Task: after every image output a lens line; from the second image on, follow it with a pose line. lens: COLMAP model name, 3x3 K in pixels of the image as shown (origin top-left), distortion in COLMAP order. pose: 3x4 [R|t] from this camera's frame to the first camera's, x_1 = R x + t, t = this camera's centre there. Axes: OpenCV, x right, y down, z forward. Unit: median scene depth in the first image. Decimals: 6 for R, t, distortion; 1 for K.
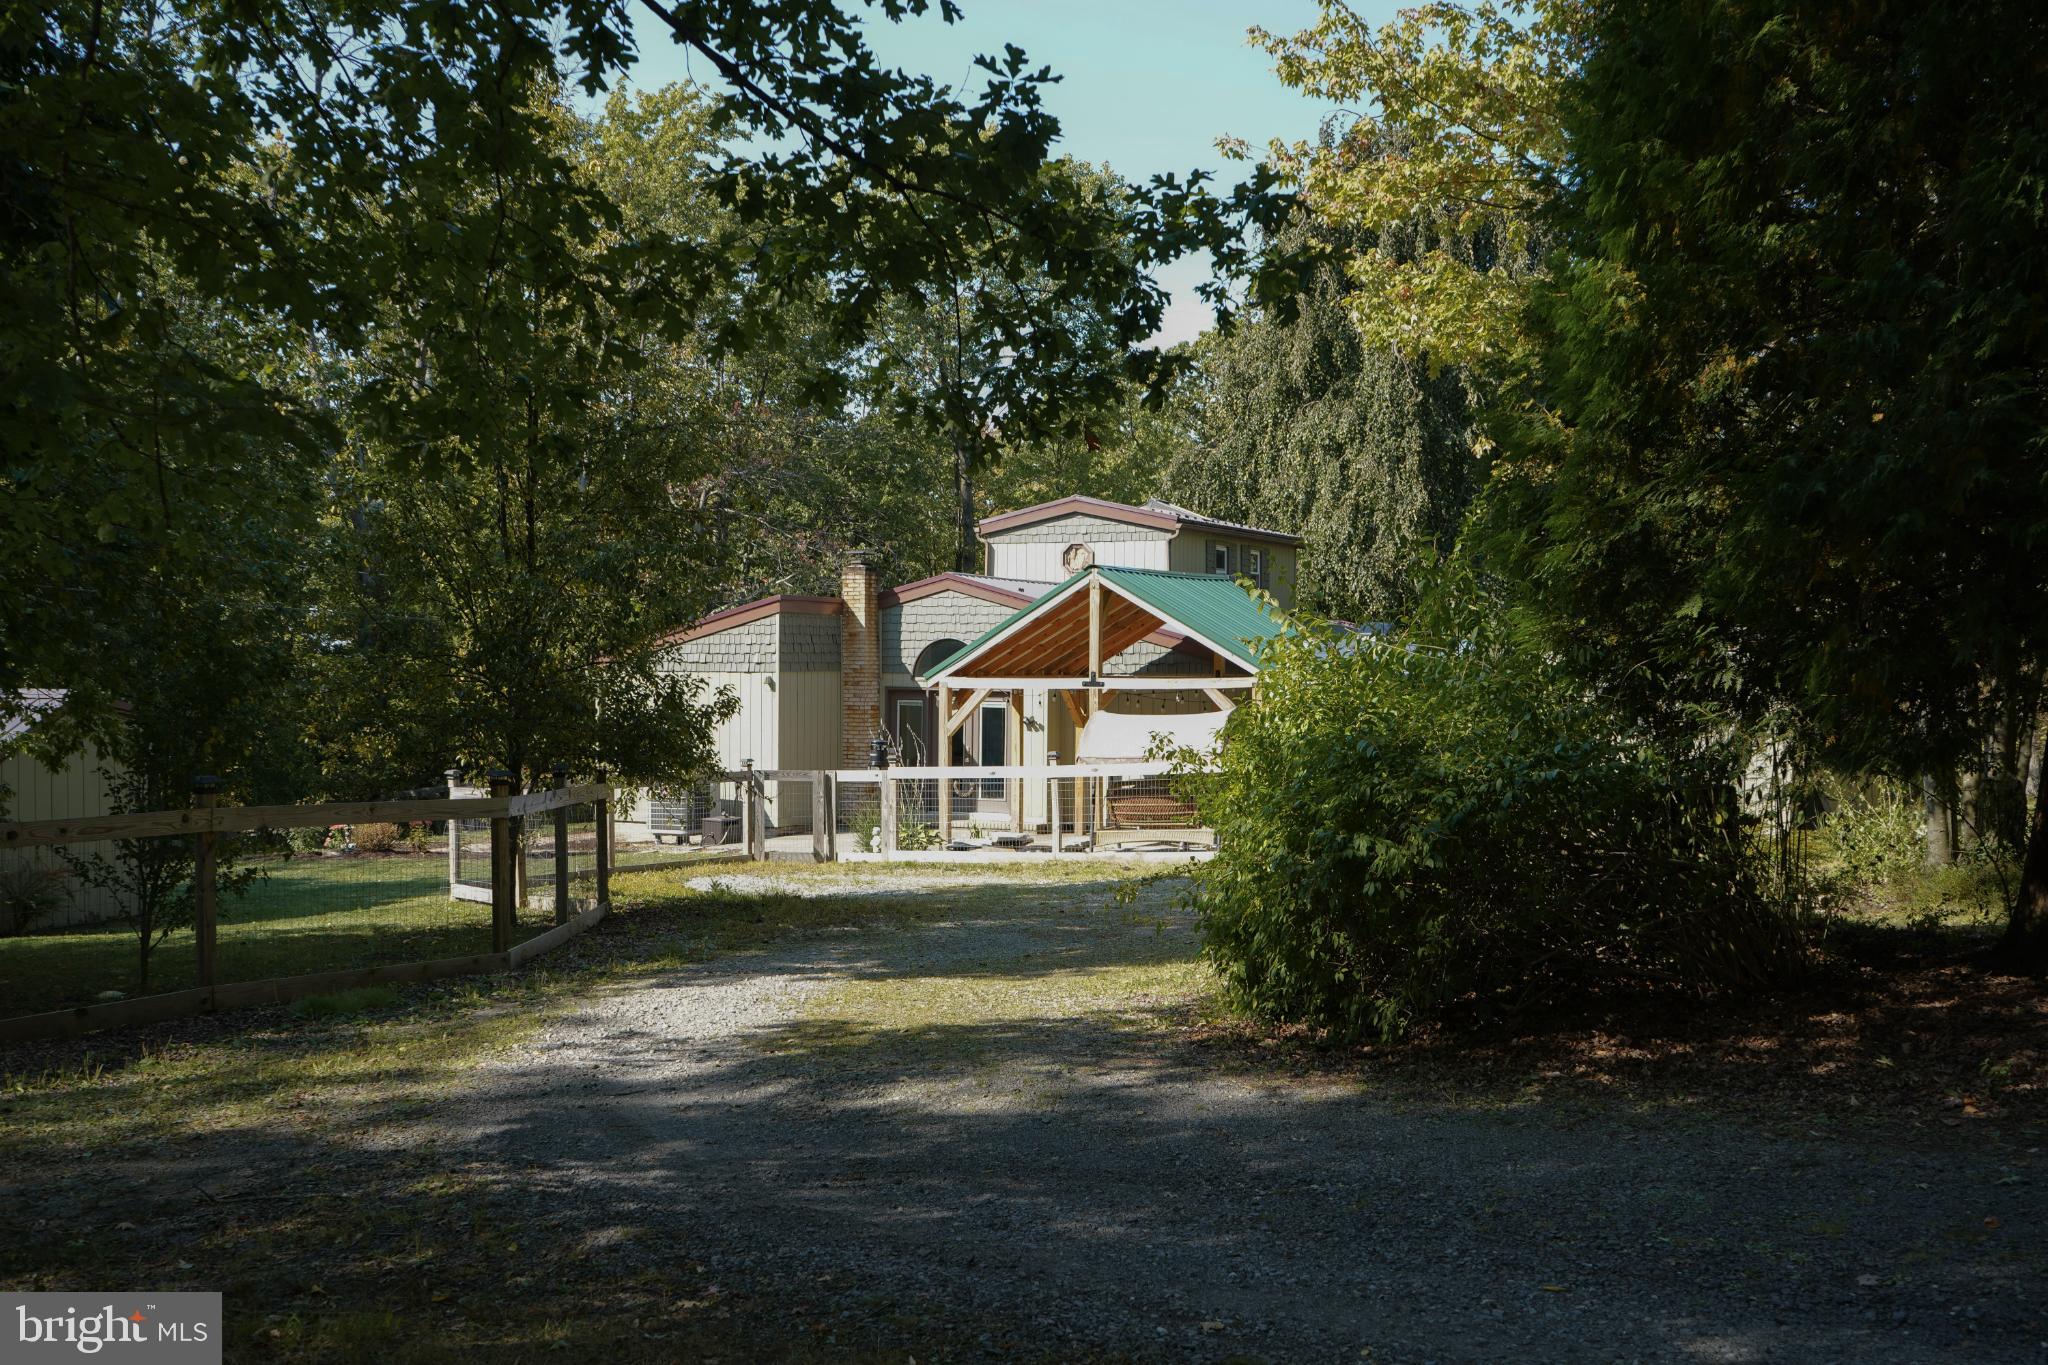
lens RADIAL K [[2101.1, 0, 1024.0], [0, 2101.1, 682.5], [0, 0, 1]] dist [0.000638, -0.000181]
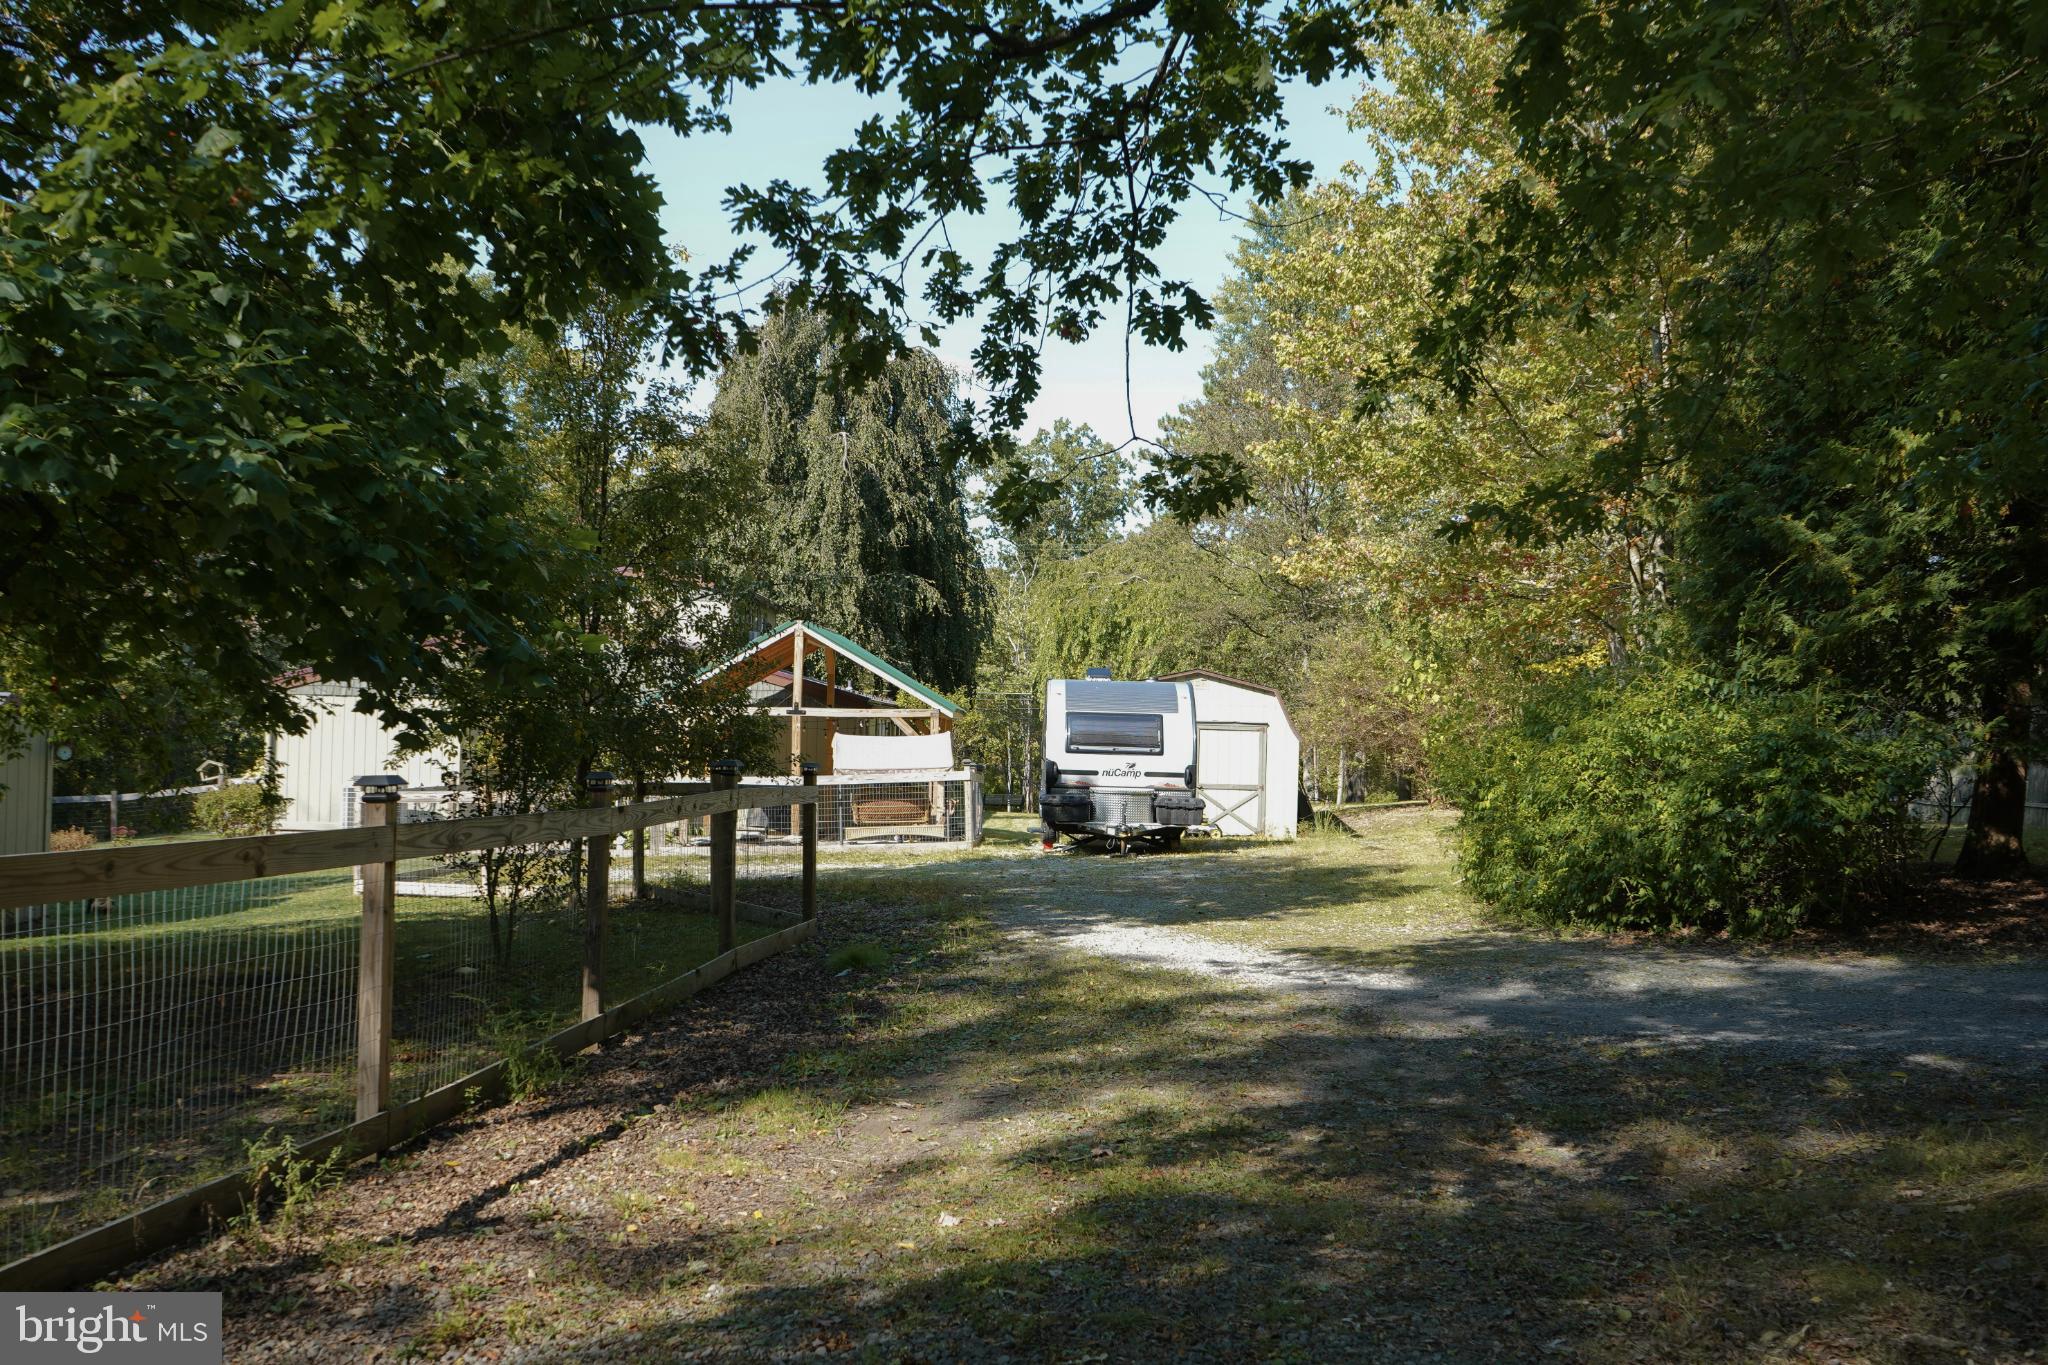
lens RADIAL K [[1632.3, 0, 1024.0], [0, 1632.3, 682.5], [0, 0, 1]] dist [-0.019136, -0.001964]
pose [[0.891458, 0.027116, 0.452291, -0.243719], [-0.013544, 0.999356, -0.033220, 0.011401], [-0.452900, 0.023489, 0.891252, 0.065307]]
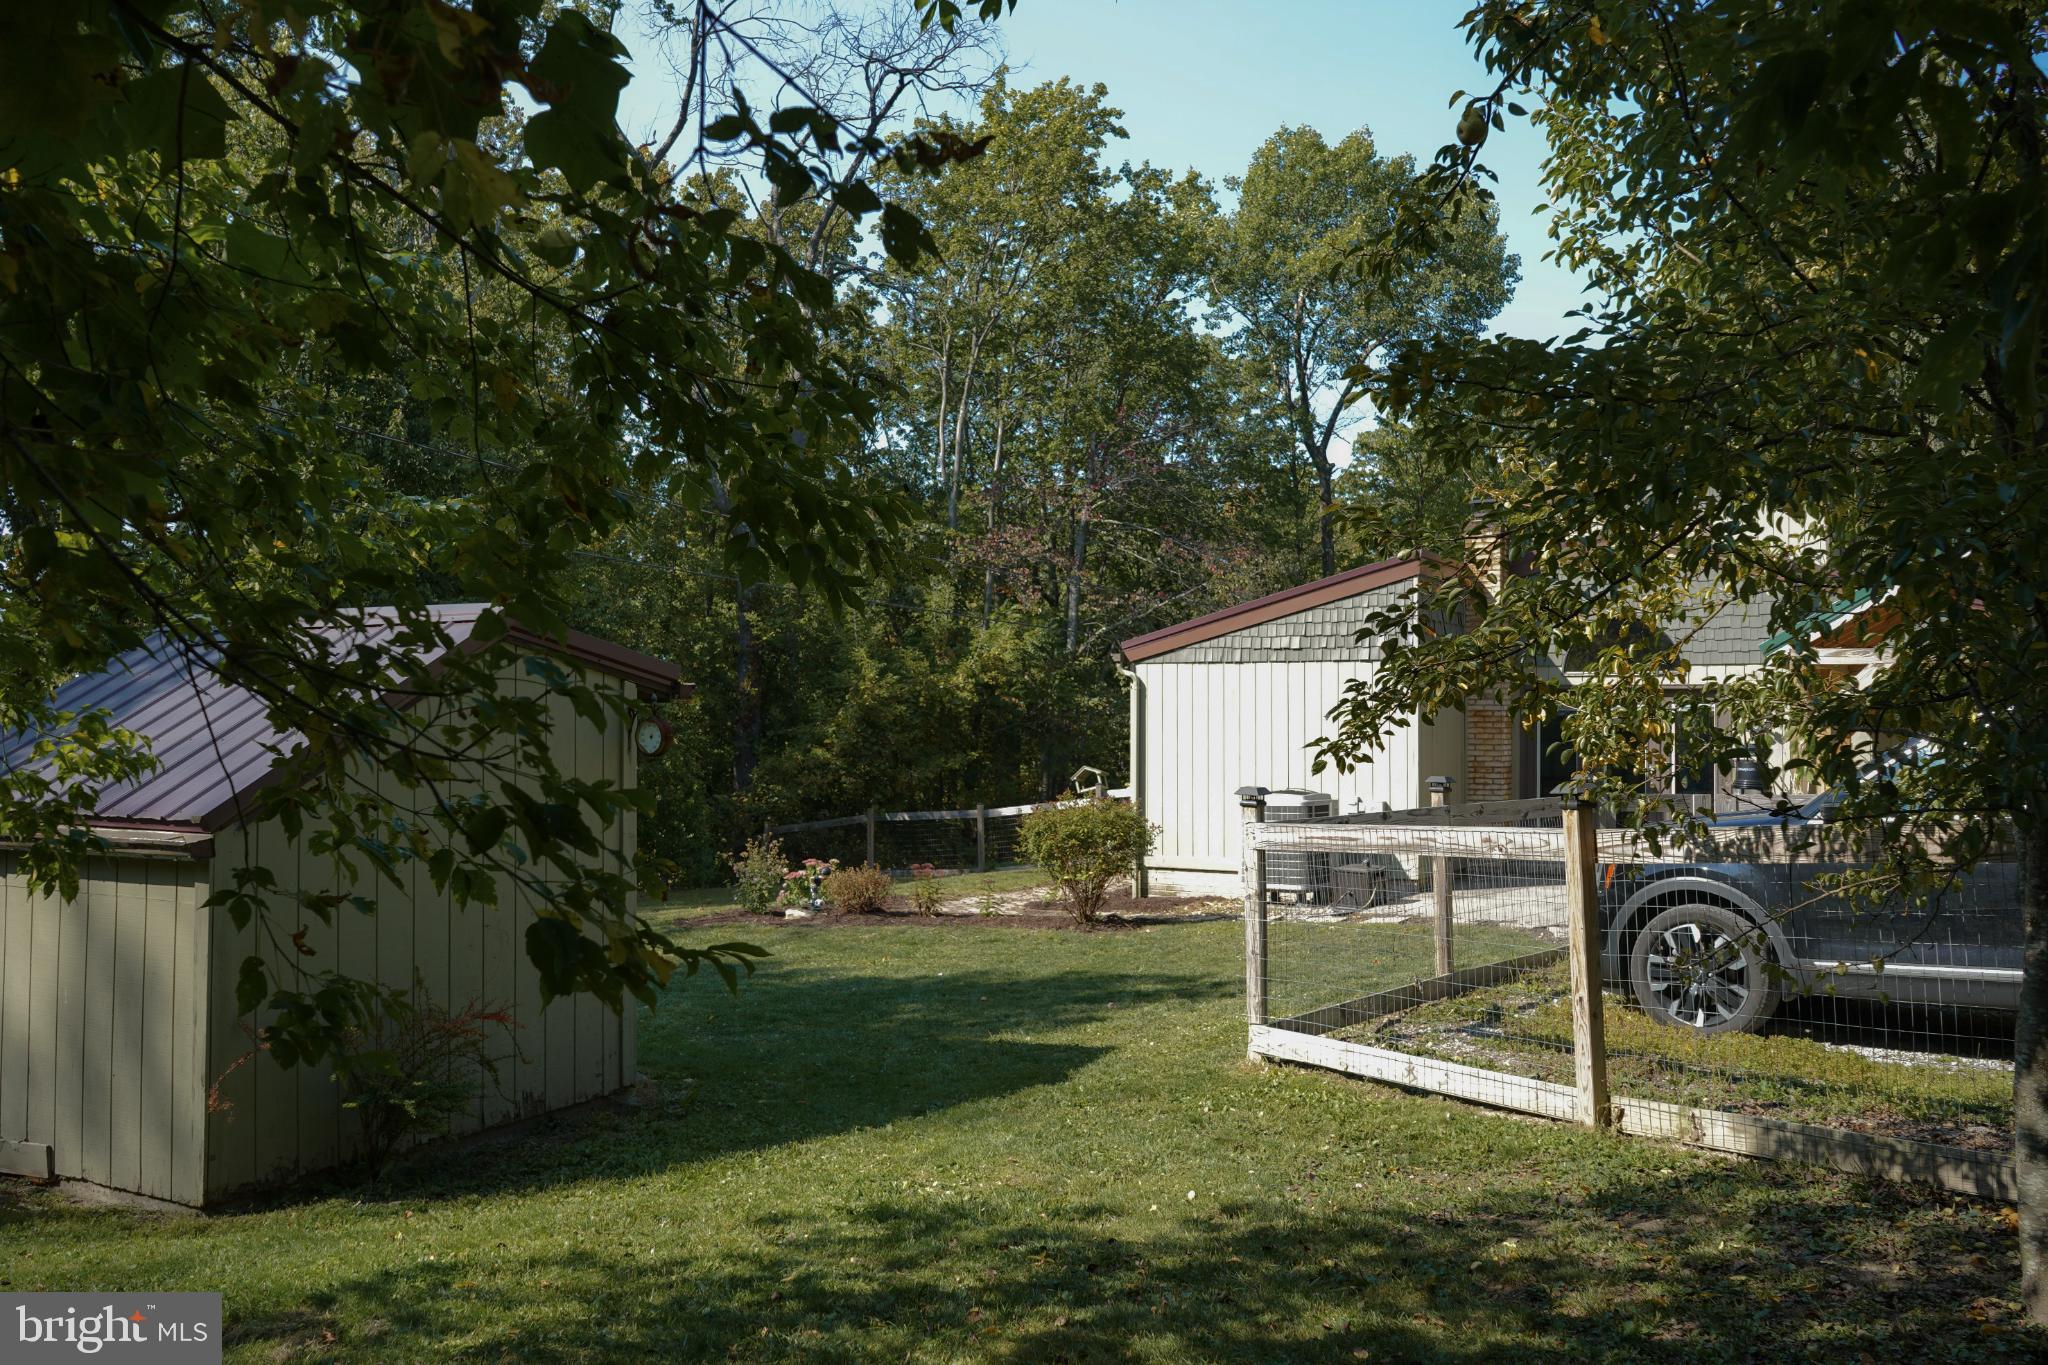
lens RADIAL K [[1665.0, 0, 1024.0], [0, 1665.0, 682.5], [0, 0, 1]] dist [-0.014089, -0.010436]
pose [[0.998171, -0.002475, -0.060401, -0.214184], [0.000315, 0.999361, -0.035750, 0.022512], [0.060451, 0.035665, 0.997534, 0.434381]]
